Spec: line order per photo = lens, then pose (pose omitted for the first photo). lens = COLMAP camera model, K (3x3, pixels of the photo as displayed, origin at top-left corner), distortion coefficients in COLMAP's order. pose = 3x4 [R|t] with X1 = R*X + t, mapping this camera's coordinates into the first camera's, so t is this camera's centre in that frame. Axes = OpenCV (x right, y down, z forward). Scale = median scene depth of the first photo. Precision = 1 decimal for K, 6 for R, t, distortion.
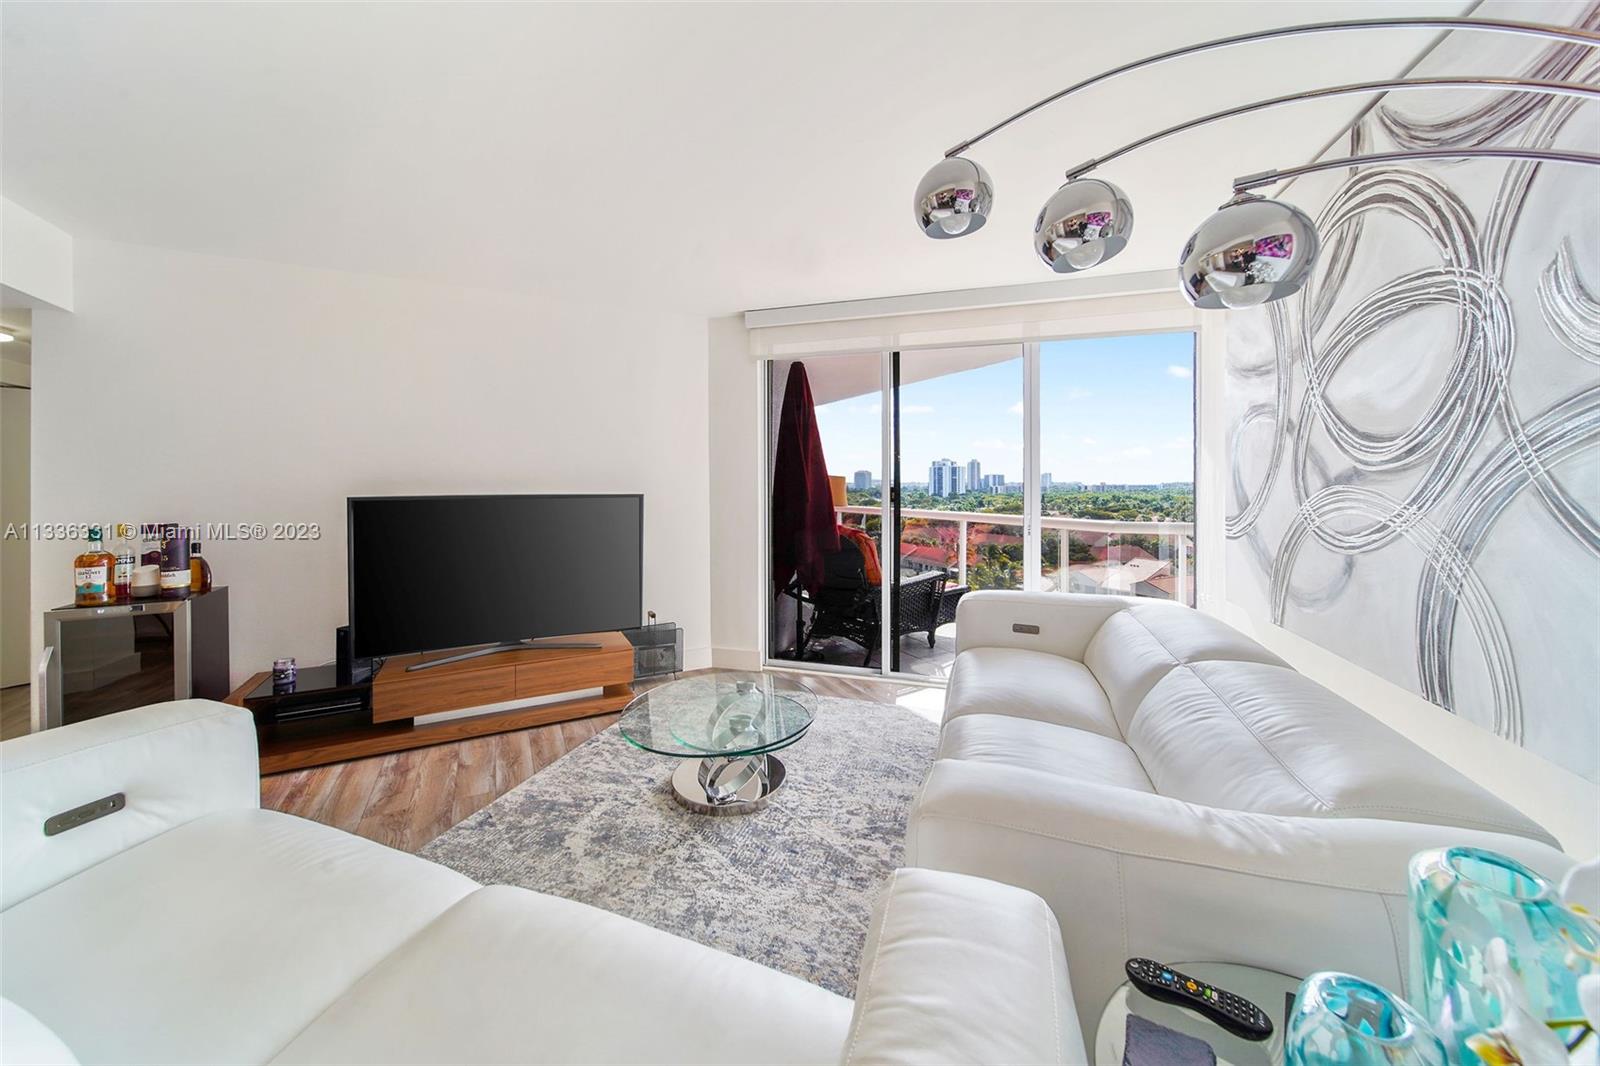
lens RADIAL K [[579.5, 0, 799.8], [0, 579.5, 483.8], [0, 0, 1]] dist [-0.000934, -0.000703]
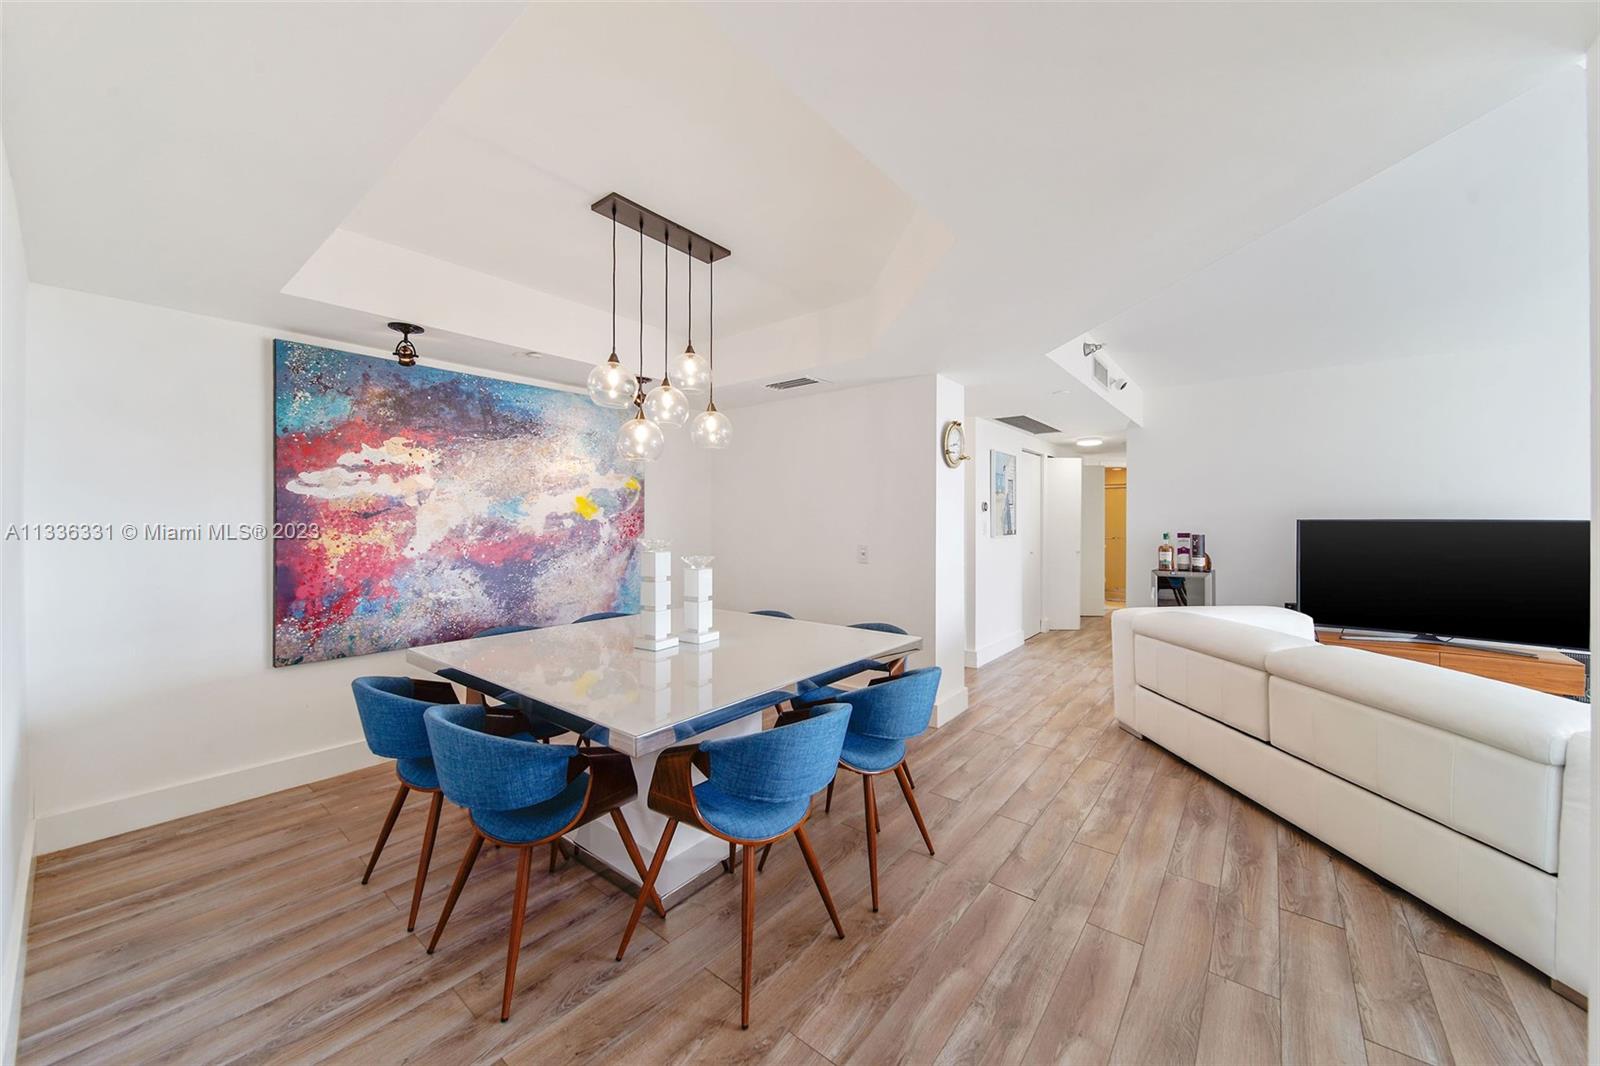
lens RADIAL K [[579.5, 0, 806.6], [0, 579.5, 522.6], [0, 0, 1]] dist [-0.000934, -0.000703]
pose [[0.395701, 0.009063, -0.918335, 0.172286], [-0.005182, 0.999957, 0.007635, 0.034610], [0.918365, 0.001738, 0.395731, -1.085001]]
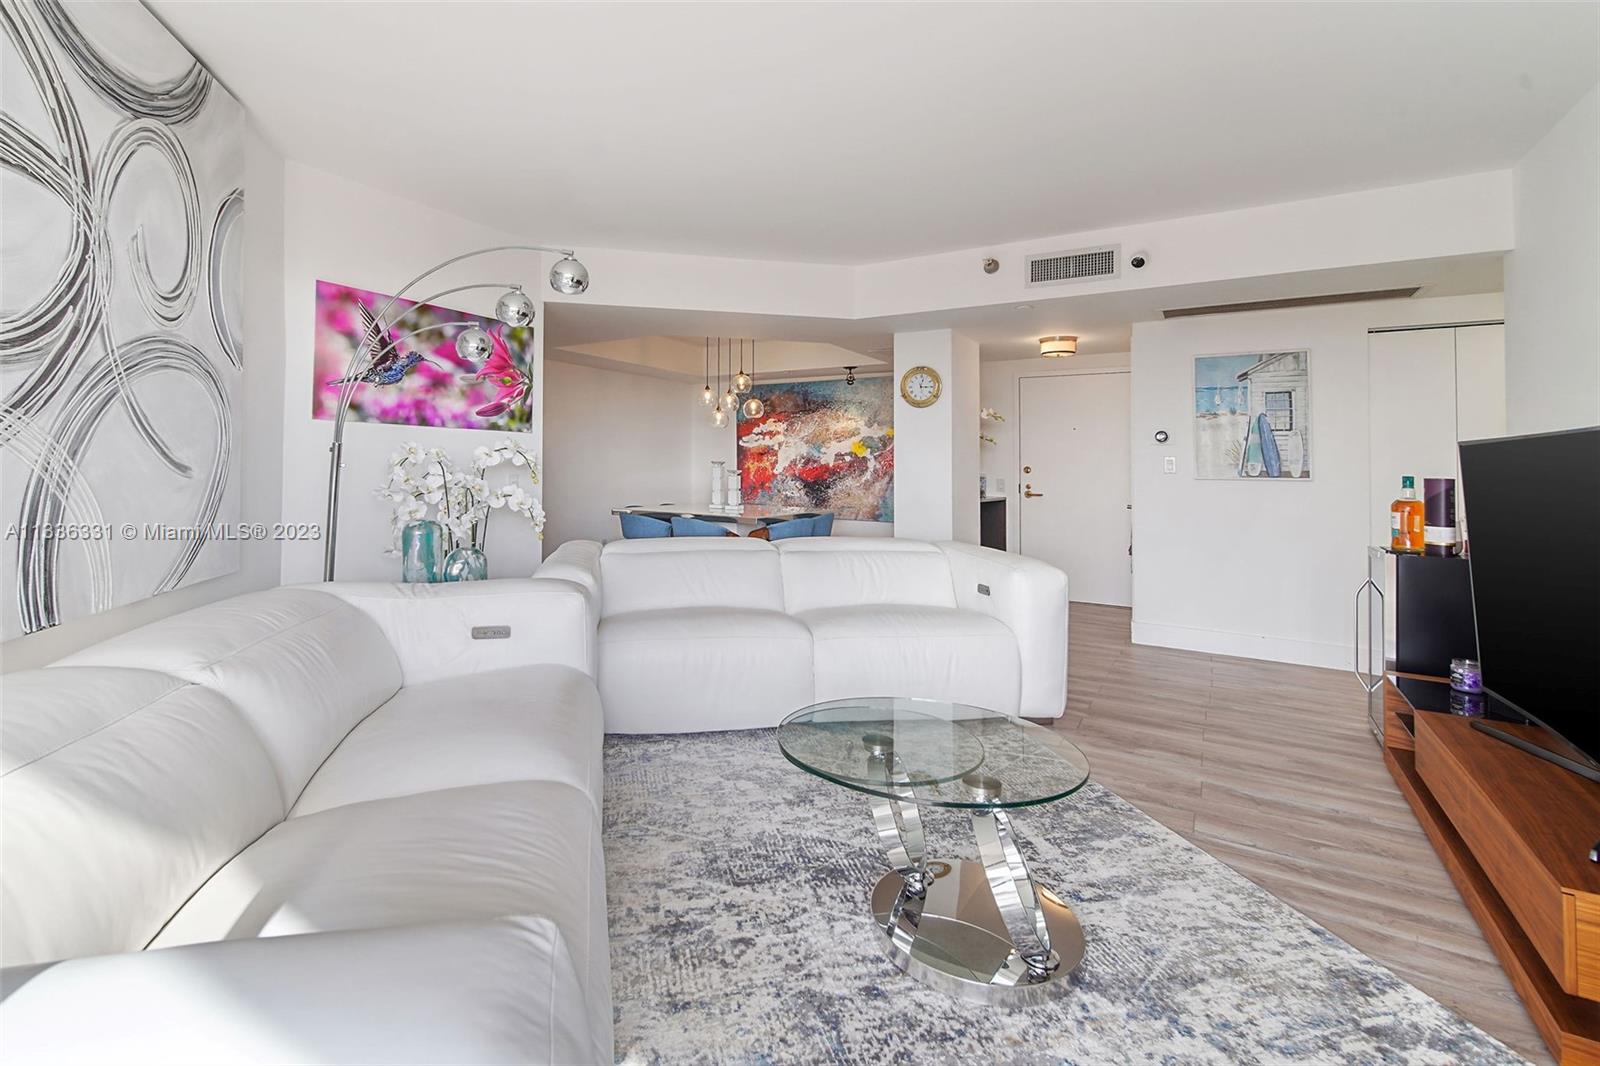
lens RADIAL K [[710.1, 0, 758.5], [0, 710.1, 468.0], [0, 0, 1]] dist [0.016892, 0.000263]
pose [[-0.859615, -0.003931, -0.510926, 0.472650], [-0.010061, 0.999907, 0.009233, 0.071406], [0.510843, 0.013077, -0.859575, 1.687217]]
